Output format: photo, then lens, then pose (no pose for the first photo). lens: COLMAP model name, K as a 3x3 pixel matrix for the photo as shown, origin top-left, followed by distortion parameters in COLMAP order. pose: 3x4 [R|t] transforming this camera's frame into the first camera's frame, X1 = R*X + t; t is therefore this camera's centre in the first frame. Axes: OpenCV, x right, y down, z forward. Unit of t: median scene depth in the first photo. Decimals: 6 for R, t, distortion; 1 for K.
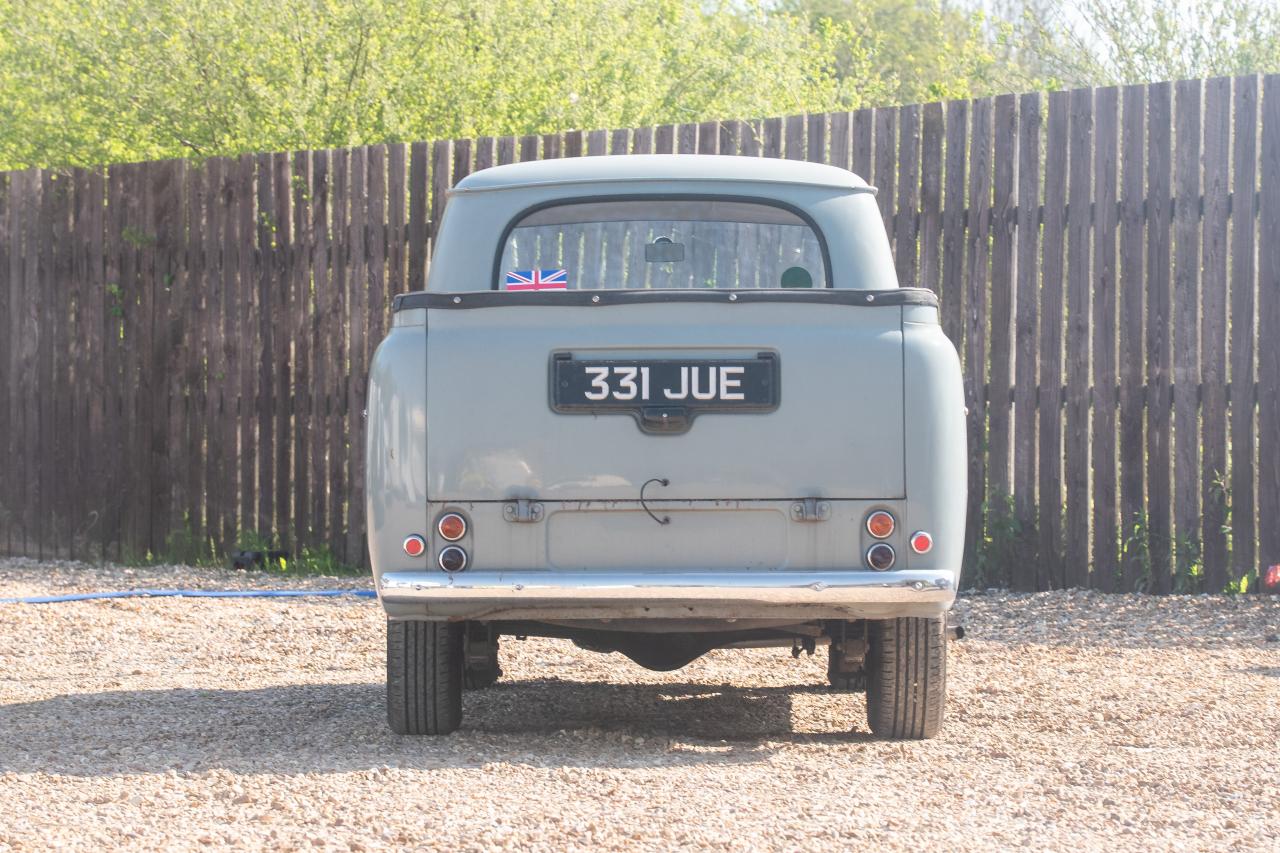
lens RADIAL K [[5184.3, 0, 640.0], [0, 5184.3, 426.5], [0, 0, 1]] dist [0.745788, 6.752171]
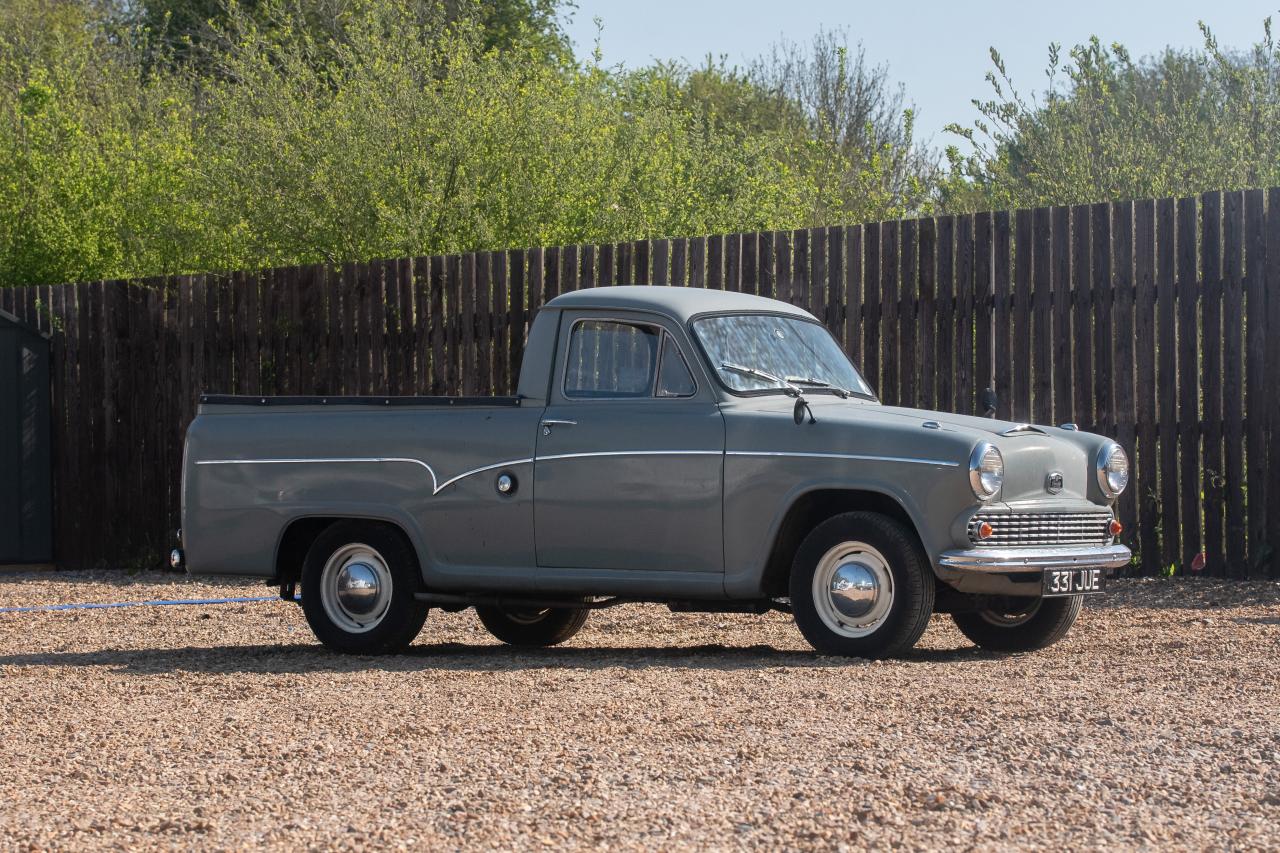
lens RADIAL K [[4730.7, 0, 640.0], [0, 4730.7, 426.5], [0, 0, 1]] dist [0.529150, 2.243449]
pose [[0.999070, -0.018156, 0.039116, -0.067713], [0.018469, 0.999800, -0.007655, -0.000261], [-0.038969, 0.008370, 0.999205, -0.224649]]
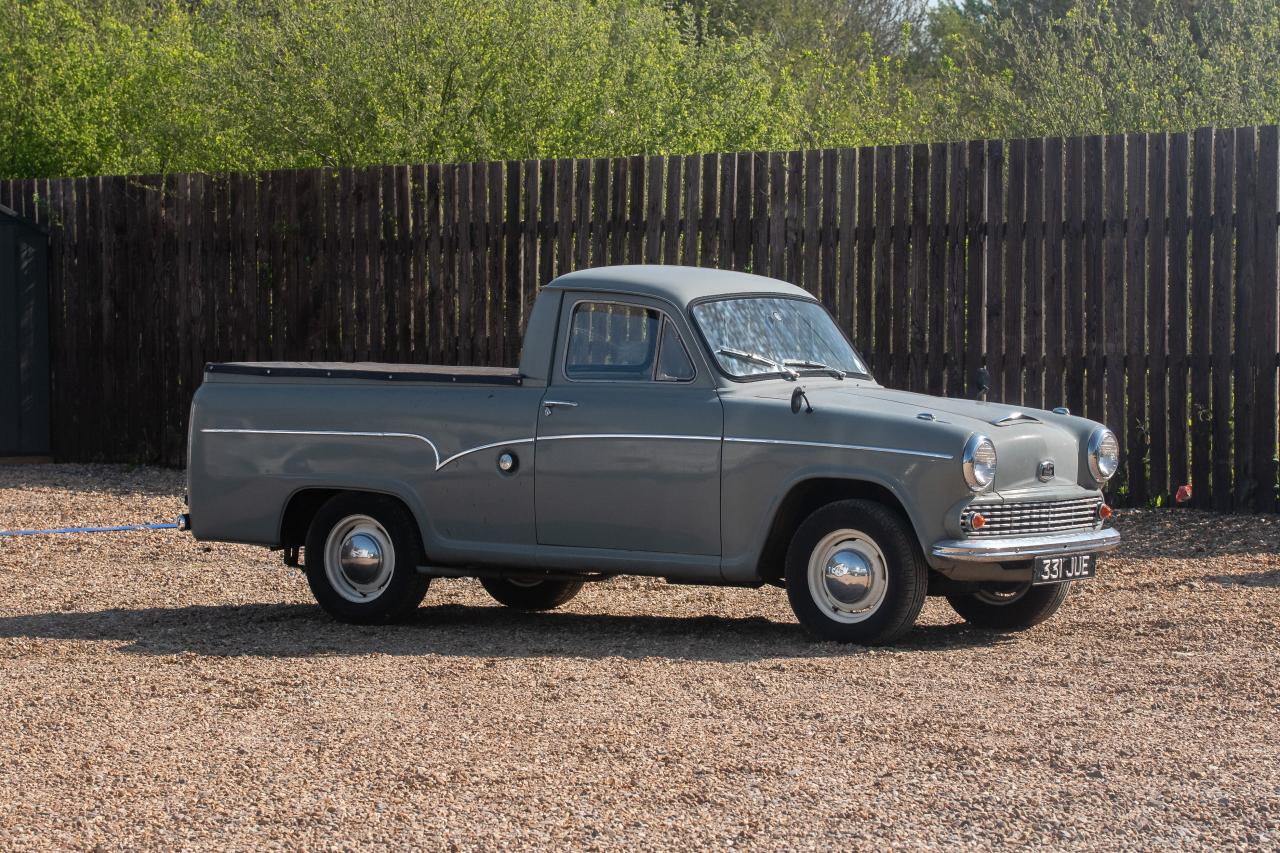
lens RADIAL K [[4730.7, 0, 640.0], [0, 4730.7, 426.5], [0, 0, 1]] dist [0.529150, 2.243449]
pose [[0.999070, -0.011378, 0.041594, -0.070309], [0.009979, 0.999383, 0.033688, -0.031419], [-0.041952, -0.033242, 0.998566, -0.238760]]
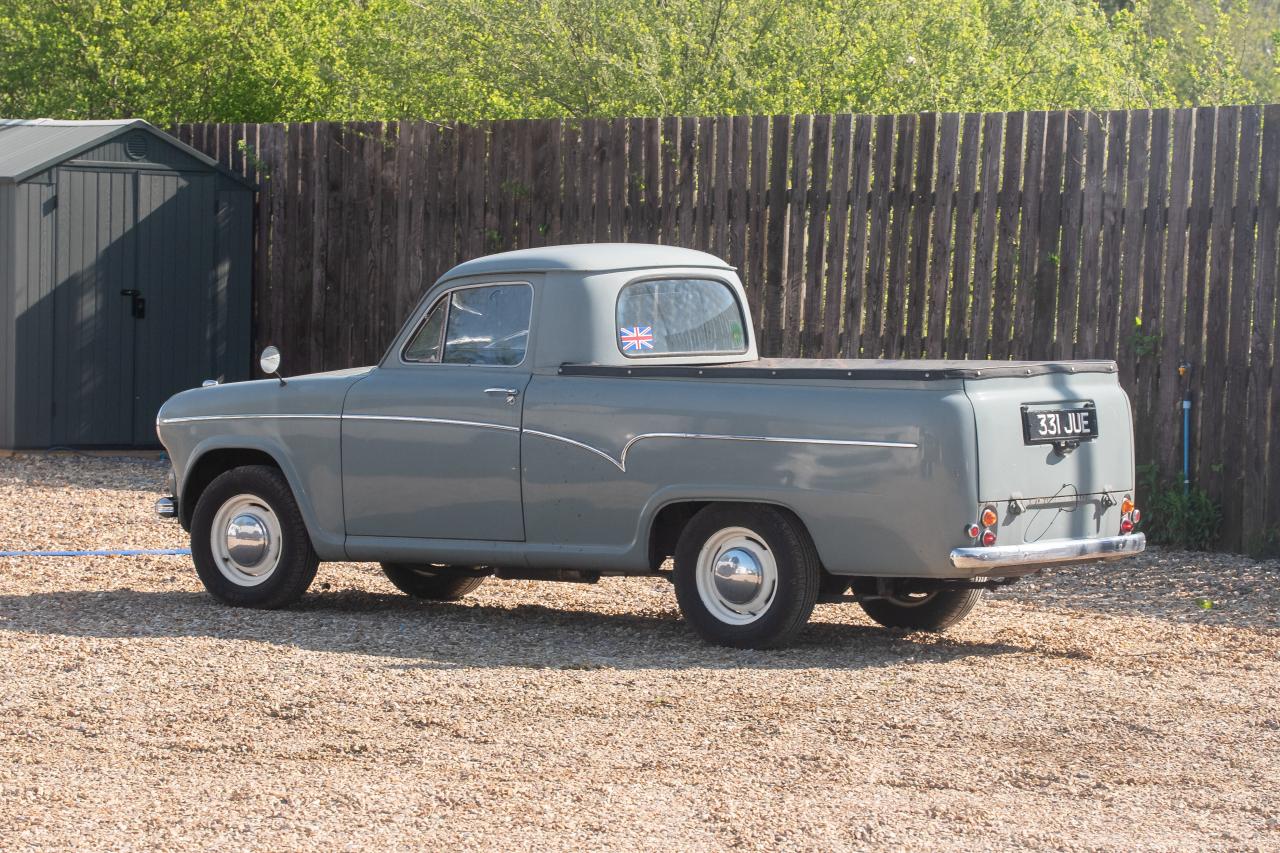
lens RADIAL K [[5032.2, 0, 640.0], [0, 5032.2, 426.5], [0, 0, 1]] dist [0.709048, 4.365080]
pose [[0.998622, 0.023995, -0.046675, -0.024376], [-0.022273, 0.999064, 0.037082, -0.032220], [0.047521, -0.035991, 0.998222, -0.066586]]
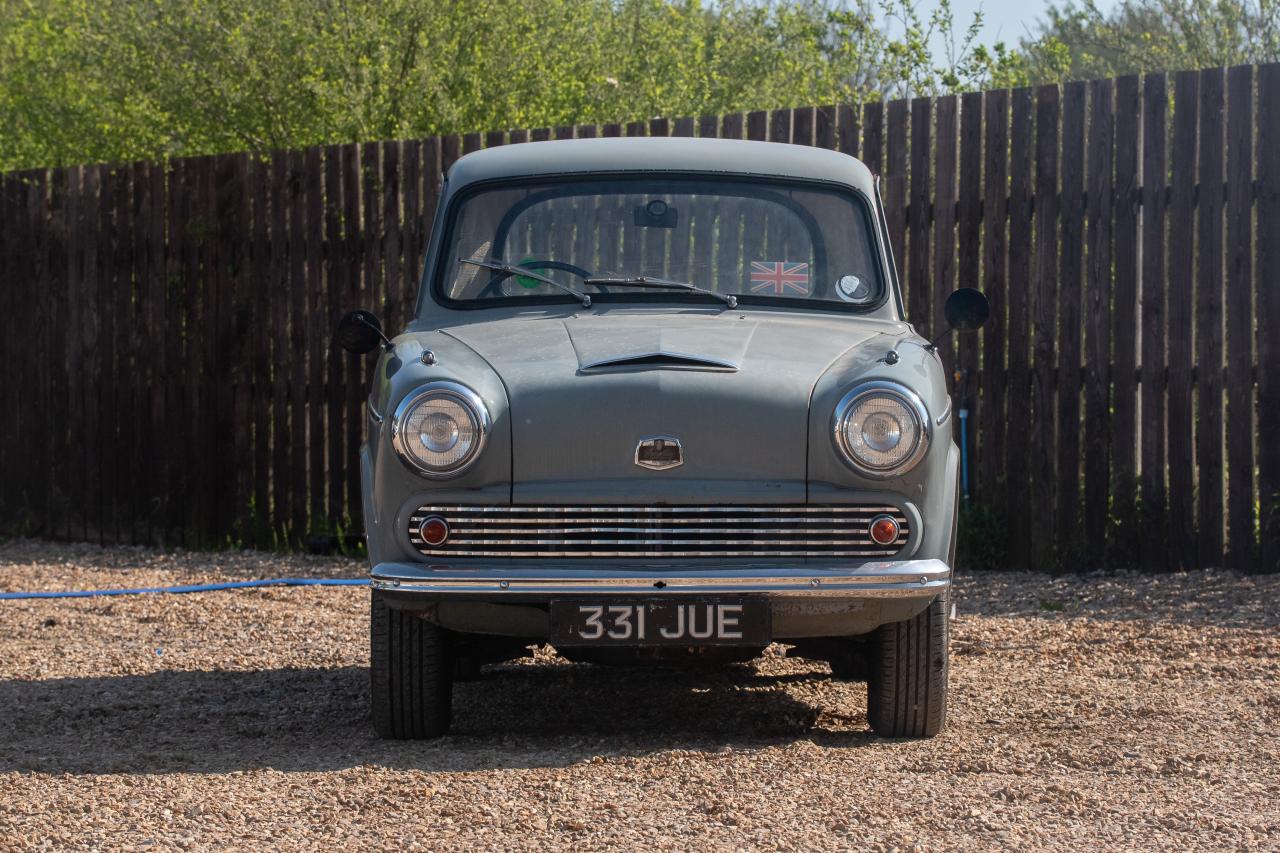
lens RADIAL K [[4548.3, 0, 640.0], [0, 4548.3, 426.5], [0, 0, 1]] dist [0.438479, 2.601897]
pose [[0.998790, -0.008218, 0.048483, -0.066352], [0.008053, 0.999961, 0.003604, -0.000225], [-0.048511, -0.003209, 0.998817, 0.126532]]
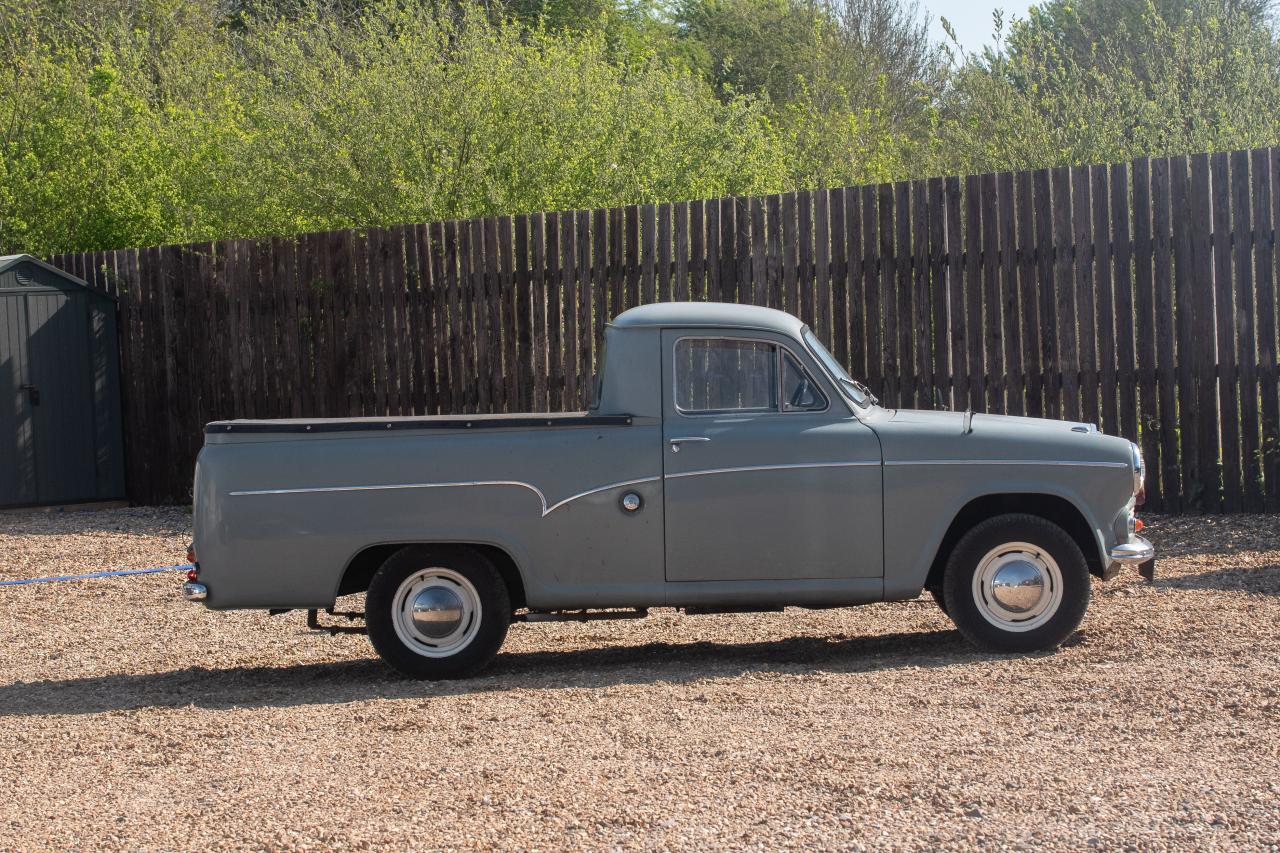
lens RADIAL K [[4049.6, 0, 640.0], [0, 4049.6, 426.5], [0, 0, 1]] dist [0.159482, 1.529966]
pose [[0.998498, -0.052081, 0.016996, -0.036187], [0.051572, 0.998244, 0.029152, -0.031129], [-0.018485, -0.028232, 0.999430, -0.142889]]
